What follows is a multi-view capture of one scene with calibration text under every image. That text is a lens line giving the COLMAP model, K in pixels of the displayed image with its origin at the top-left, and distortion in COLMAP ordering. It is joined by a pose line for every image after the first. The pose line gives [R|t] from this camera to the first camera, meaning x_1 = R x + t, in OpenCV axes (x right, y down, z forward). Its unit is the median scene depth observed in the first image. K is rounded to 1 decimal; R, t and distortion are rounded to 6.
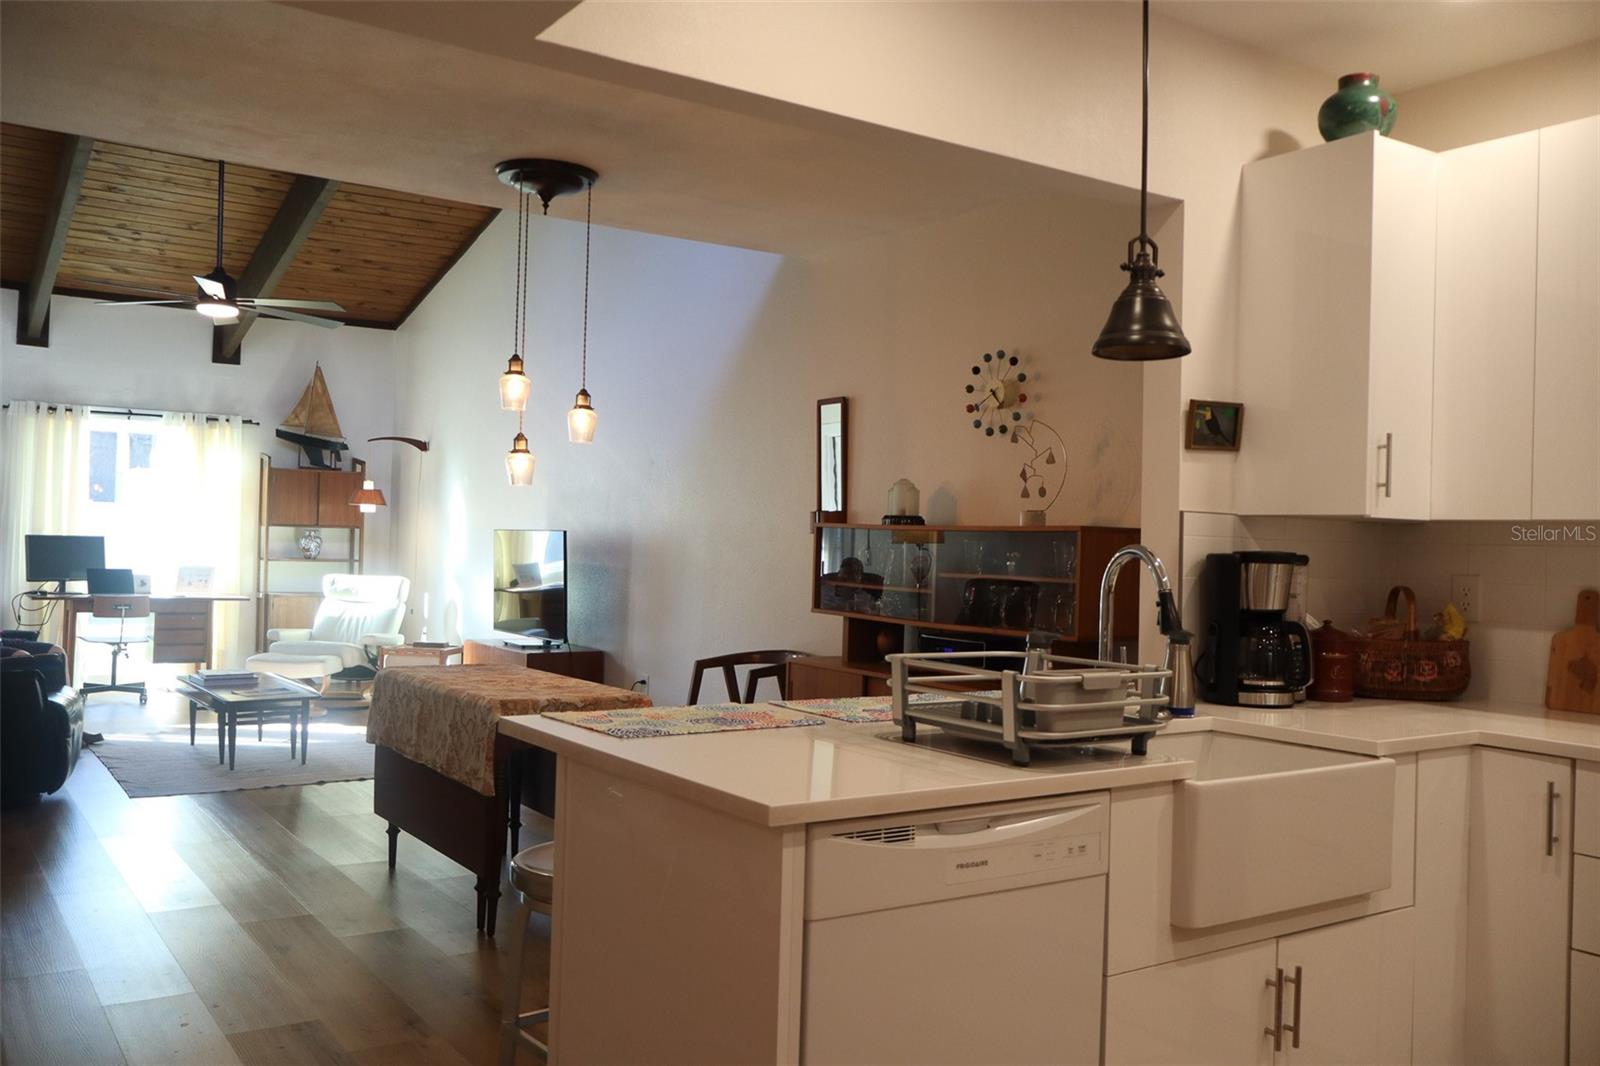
lens RADIAL K [[1337.0, 0, 800.0], [0, 1337.0, 533.0], [0, 0, 1]] dist [-0.001411, -0.001206]
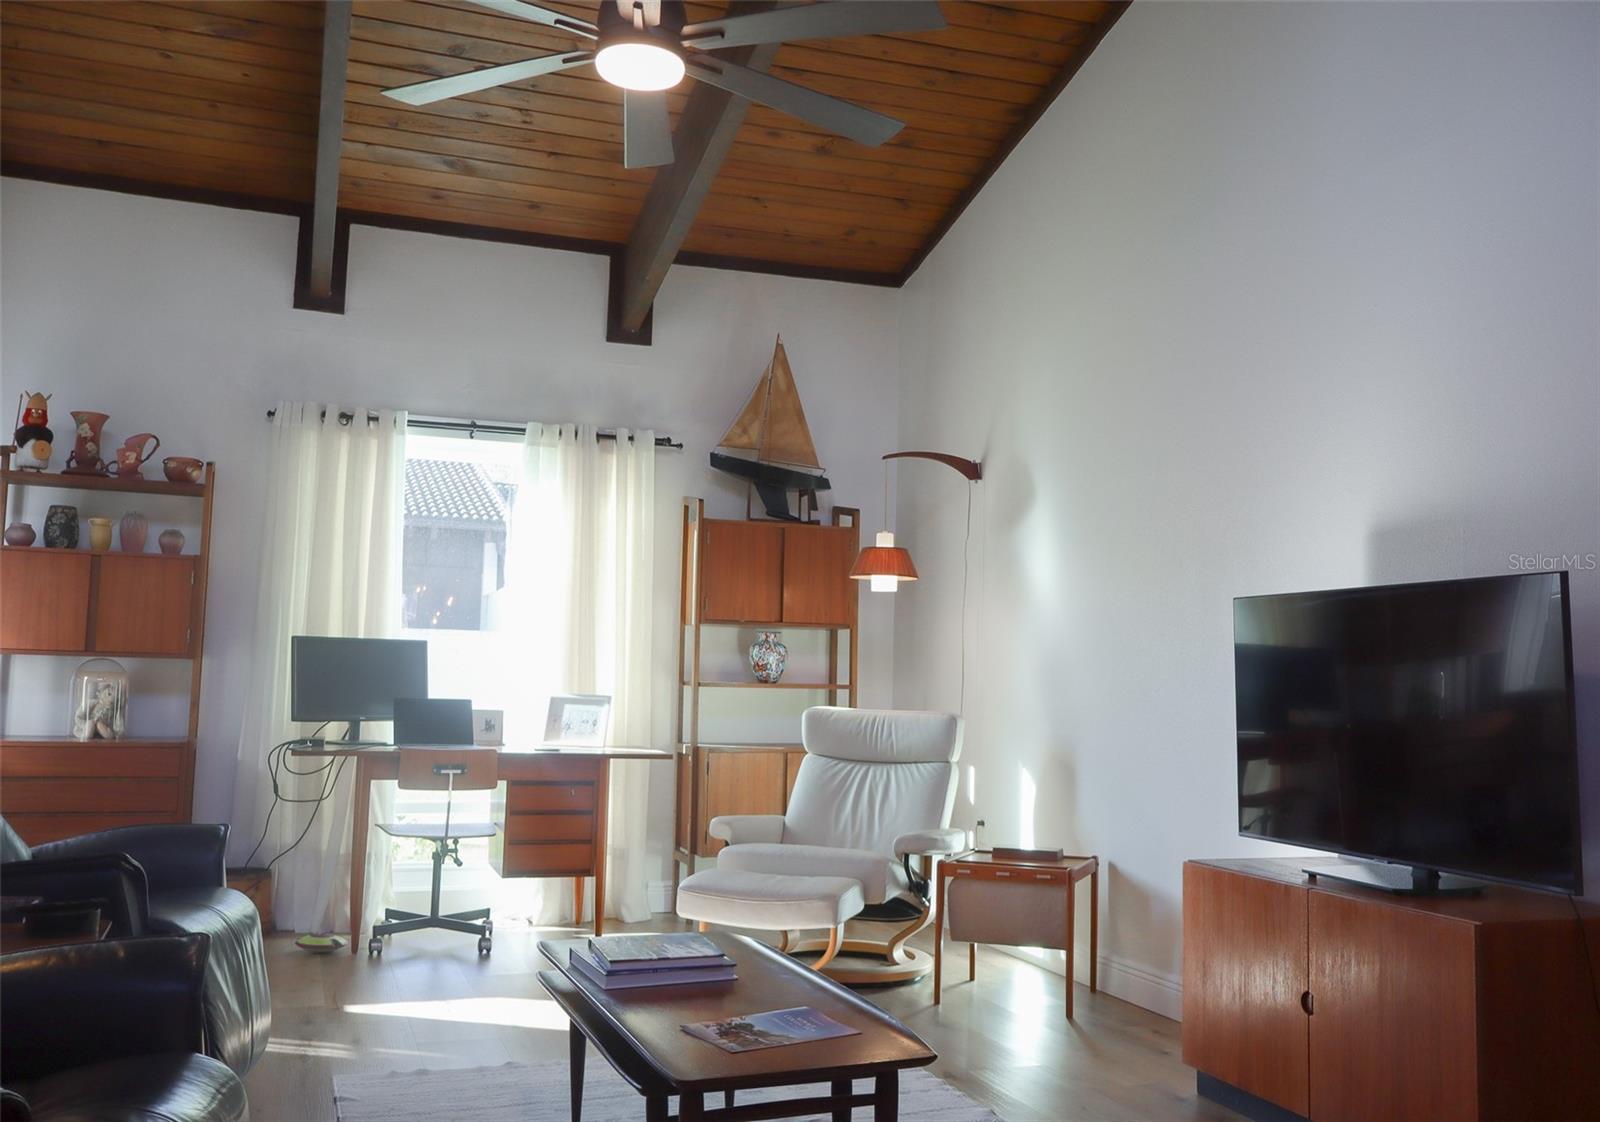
lens RADIAL K [[1451.7, 0, 835.0], [0, 1451.7, 561.3], [0, 0, 1]] dist [-0.001079, 0.009557]
pose [[0.970558, -0.025411, -0.239524, -0.205185], [0.006099, 0.996694, -0.081023, 0.019146], [0.240790, 0.077177, 0.967504, 0.443859]]
